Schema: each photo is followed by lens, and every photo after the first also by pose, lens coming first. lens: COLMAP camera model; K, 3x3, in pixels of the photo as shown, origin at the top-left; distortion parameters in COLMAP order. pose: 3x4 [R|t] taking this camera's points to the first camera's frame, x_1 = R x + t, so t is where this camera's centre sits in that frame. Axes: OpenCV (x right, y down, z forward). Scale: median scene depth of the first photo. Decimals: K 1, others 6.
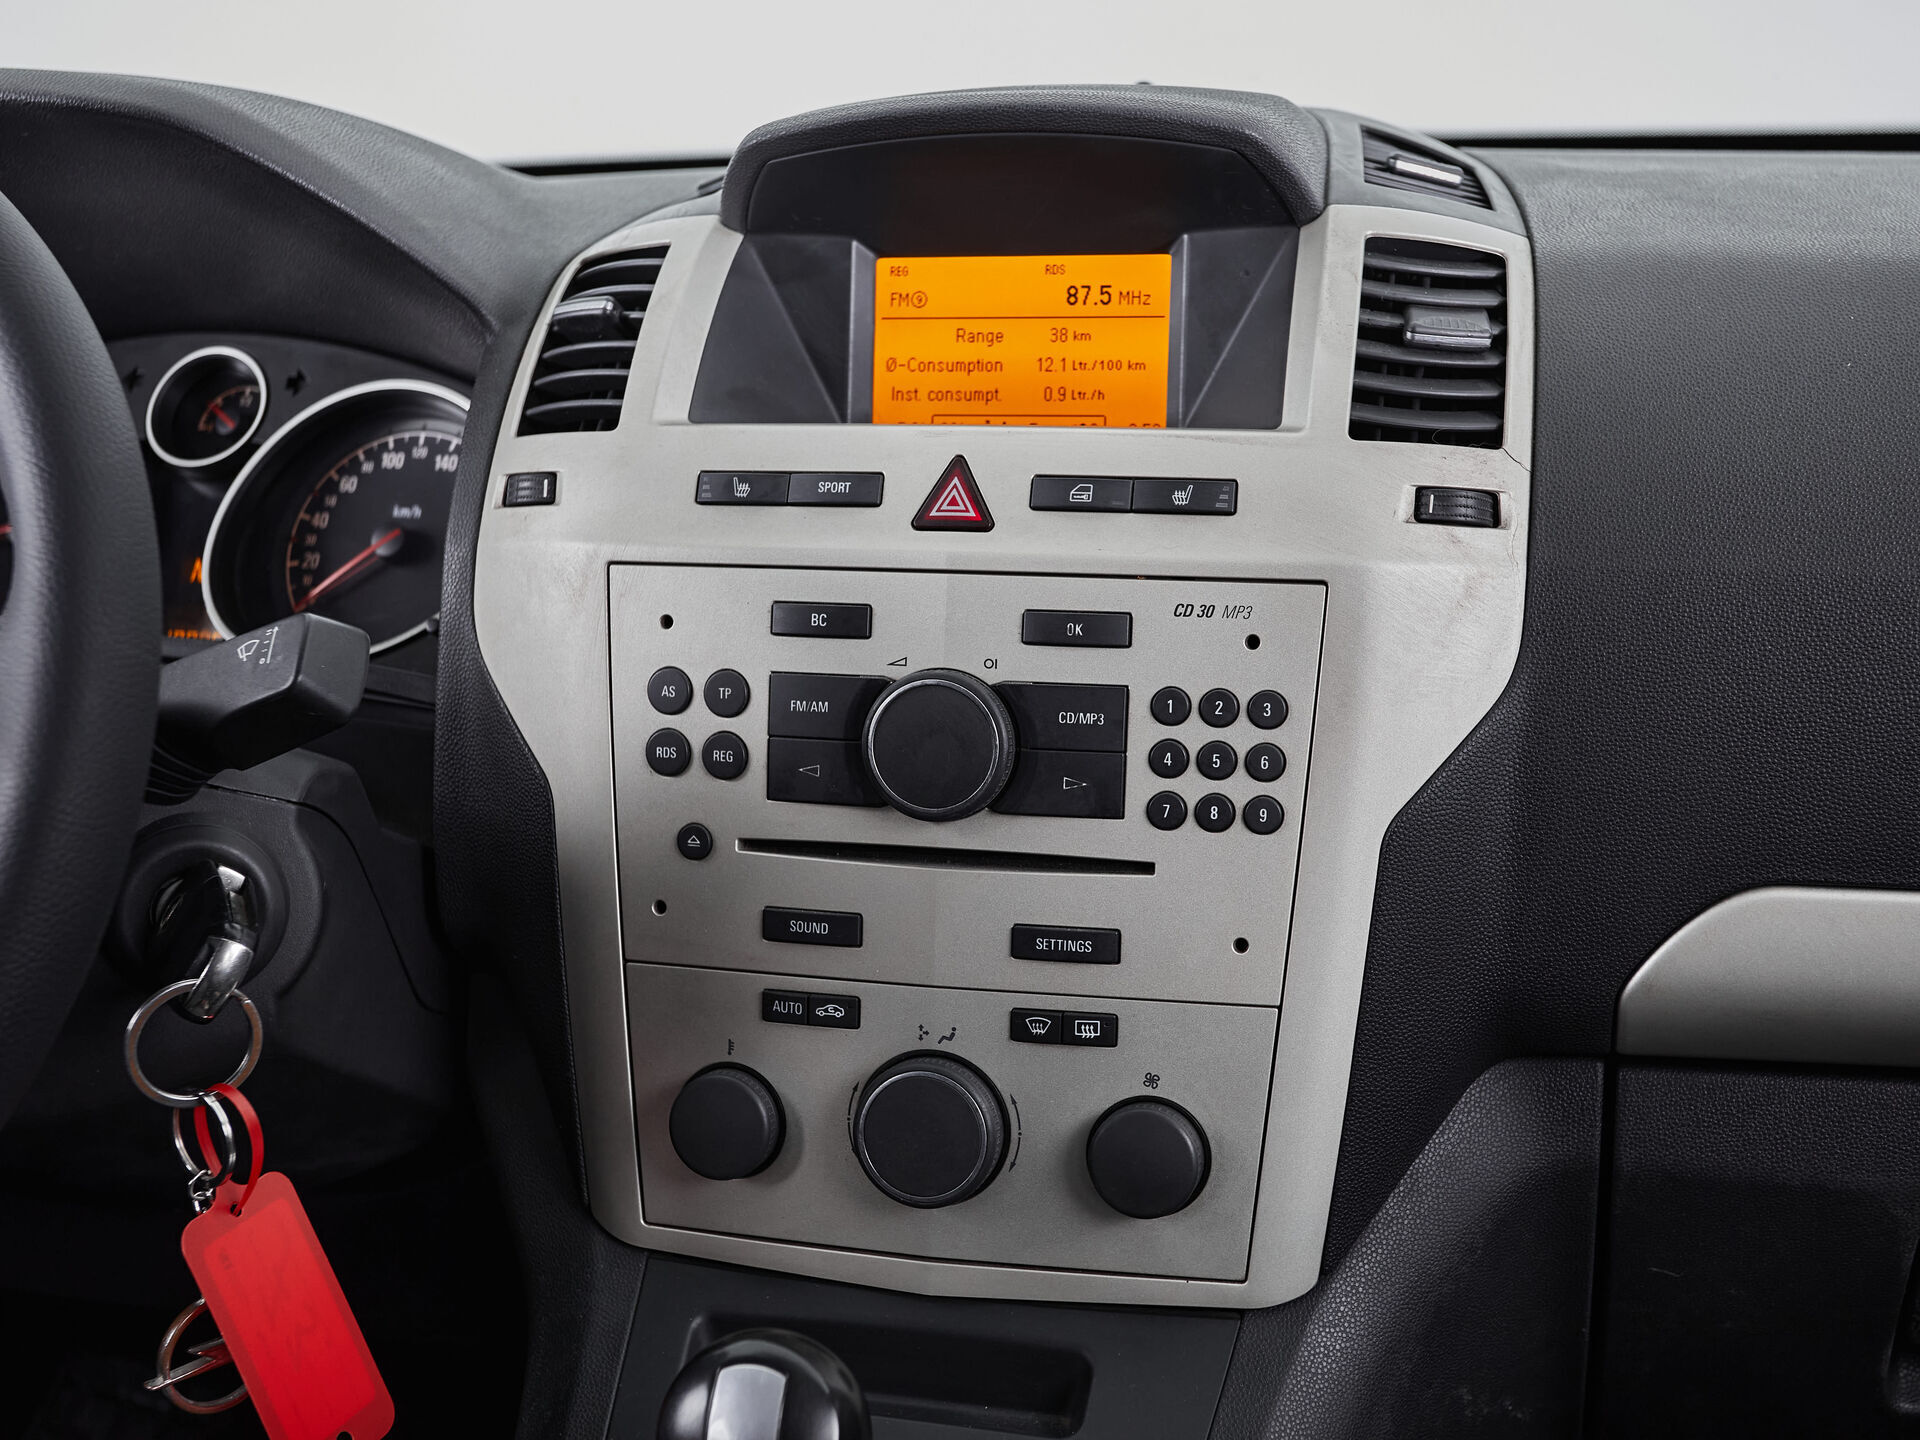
lens RADIAL K [[2304.0, 0, 960.0], [0, 2304.0, 720.0], [0, 0, 1]] dist [0.011221, 0.184114]
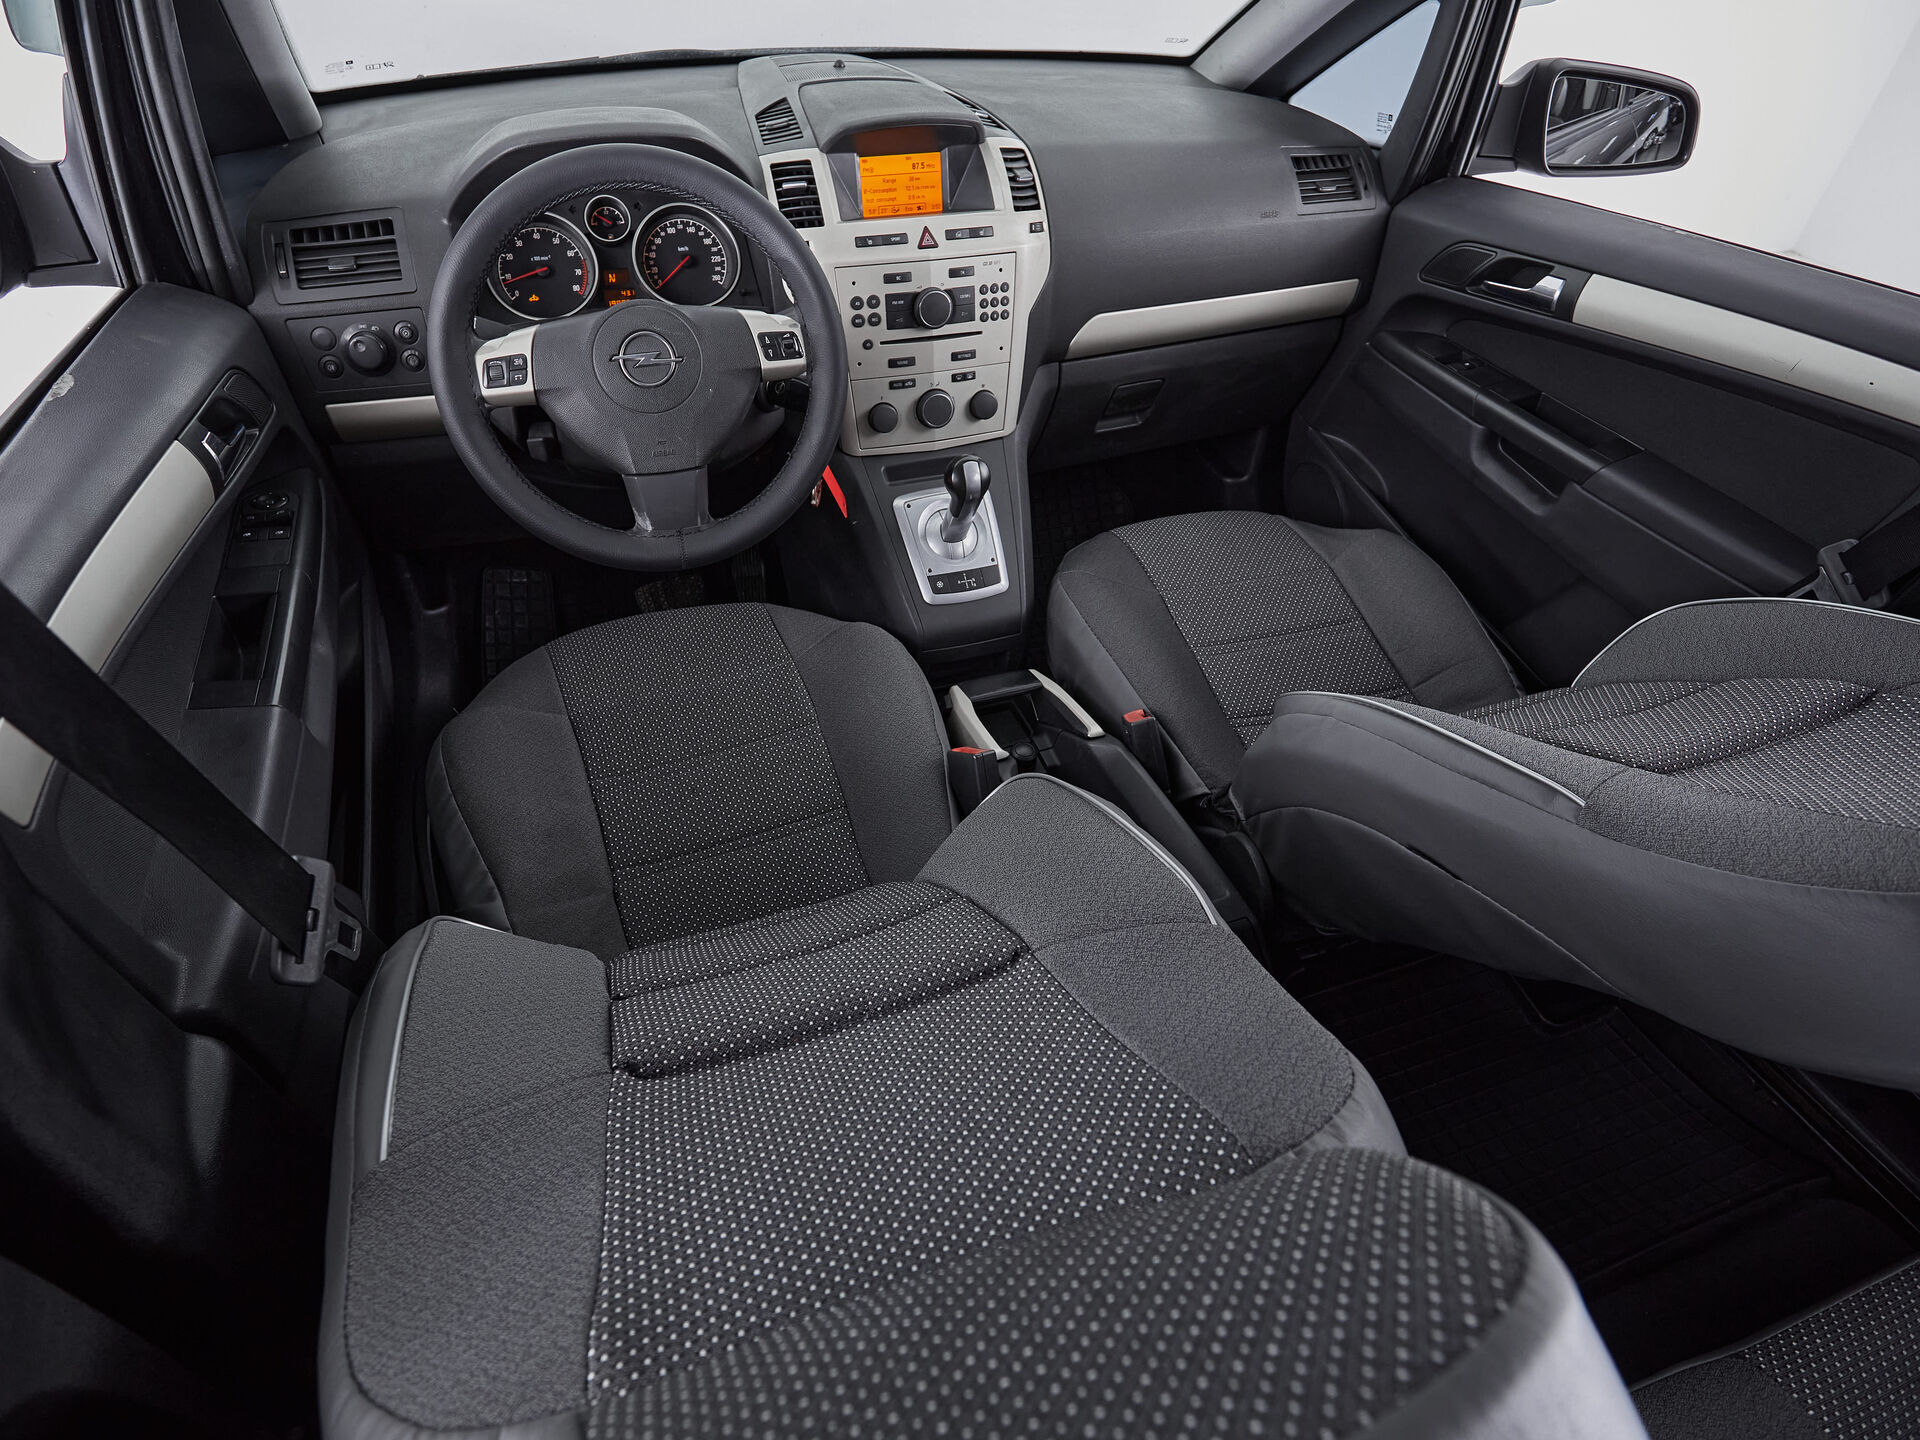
lens RADIAL K [[1058.0, 0, 904.0], [0, 1058.0, 713.0], [0, 0, 1]] dist [0.000757, 0.001748]
pose [[0.841639, -0.319764, 0.435195, -1.017629], [0.098769, 0.883407, 0.458079, -0.203468], [-0.530932, -0.342553, 0.775093, -0.586340]]
